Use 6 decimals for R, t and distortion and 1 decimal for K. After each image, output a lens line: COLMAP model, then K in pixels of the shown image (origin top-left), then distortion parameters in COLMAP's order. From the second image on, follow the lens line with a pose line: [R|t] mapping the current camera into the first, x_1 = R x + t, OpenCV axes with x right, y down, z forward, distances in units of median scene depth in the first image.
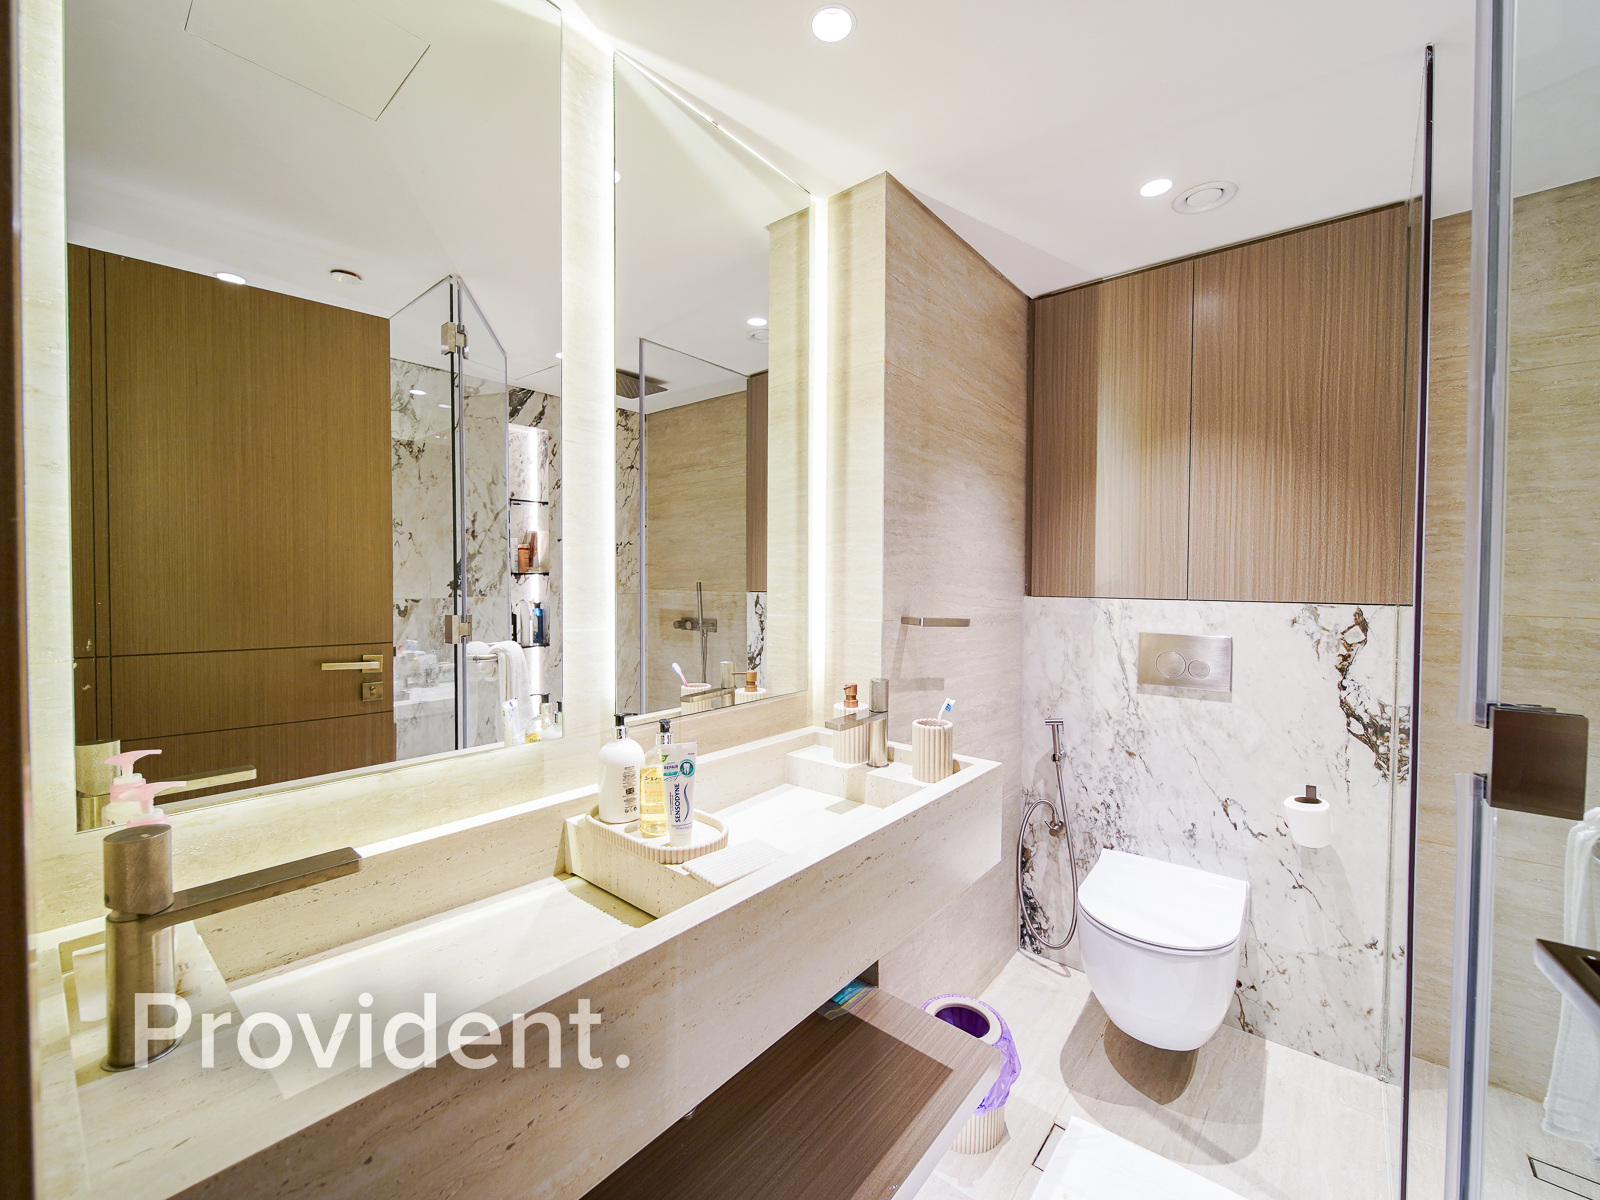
lens RADIAL K [[656.9, 0, 834.0], [0, 656.9, 585.2], [0, 0, 1]] dist [0.000440, -0.001169]
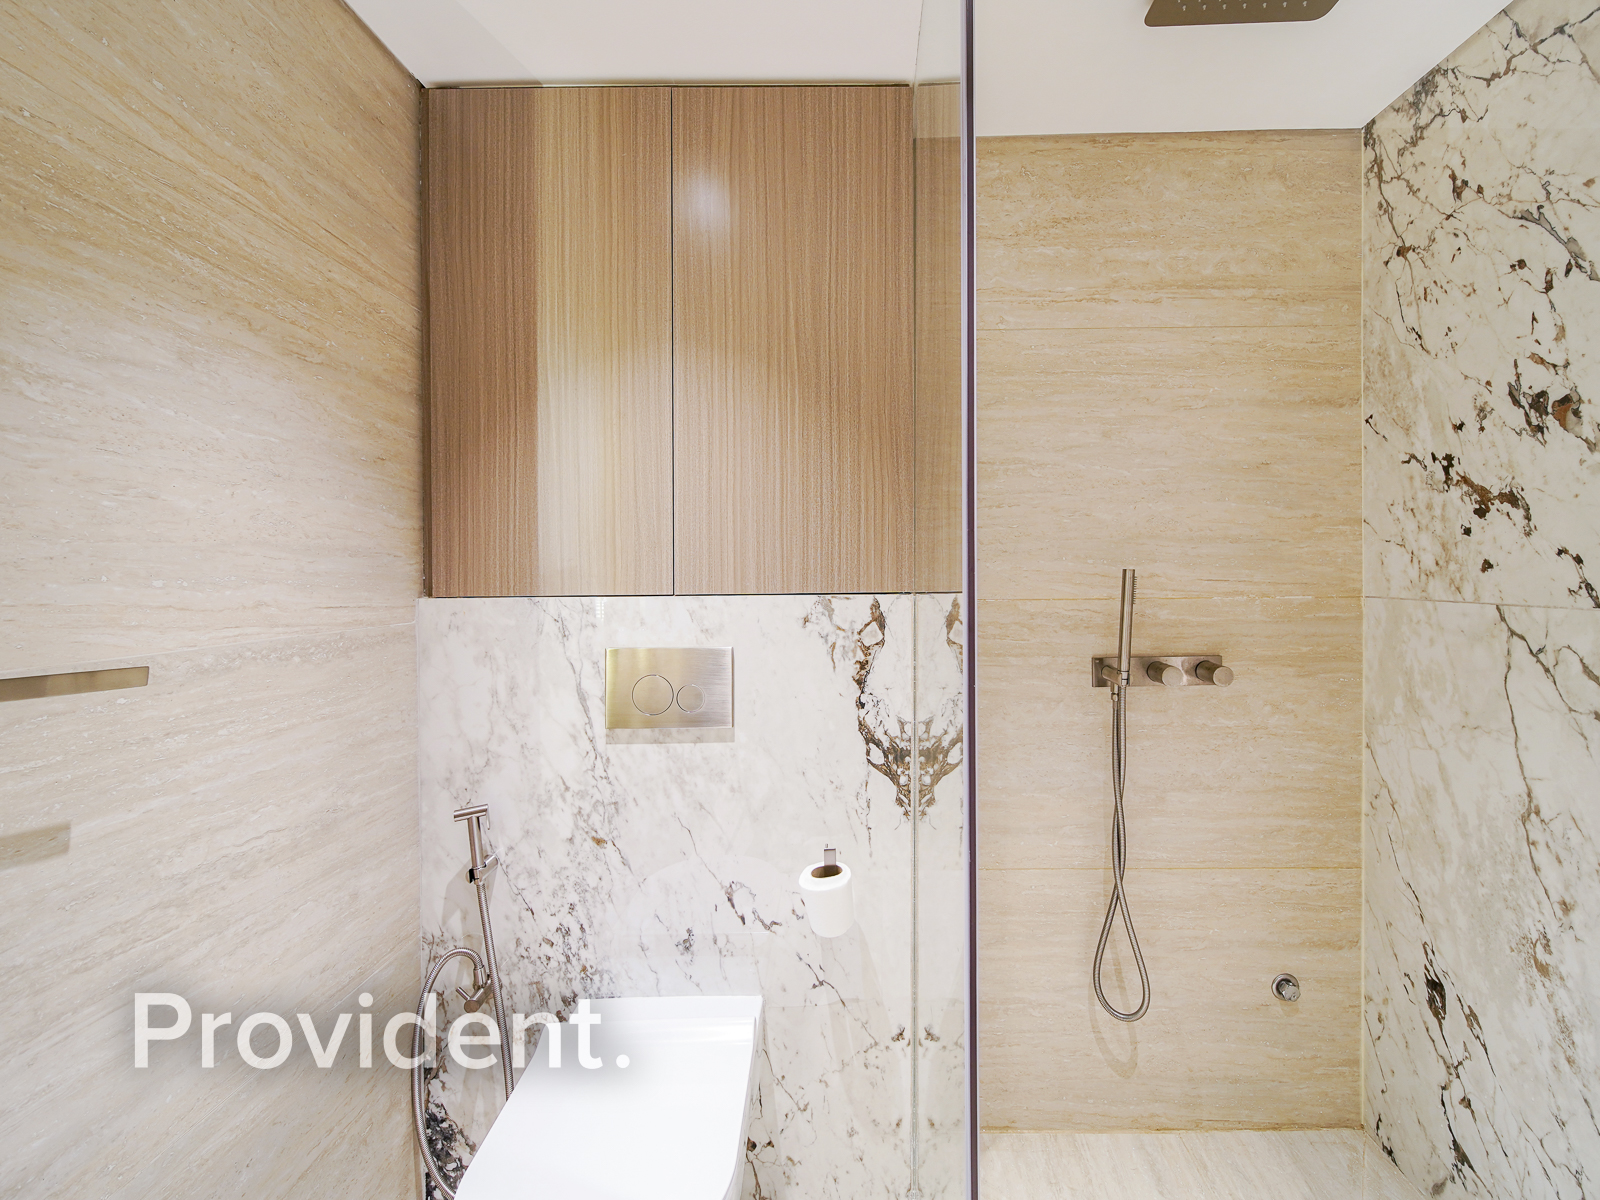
lens RADIAL K [[656.9, 0, 847.4], [0, 656.9, 567.0], [0, 0, 1]] dist [0.000440, -0.001169]
pose [[0.791113, -0.015380, 0.611477, 0.277439], [0.022466, 0.999740, -0.003919, 0.000532], [-0.611258, 0.016838, 0.791252, 0.374897]]
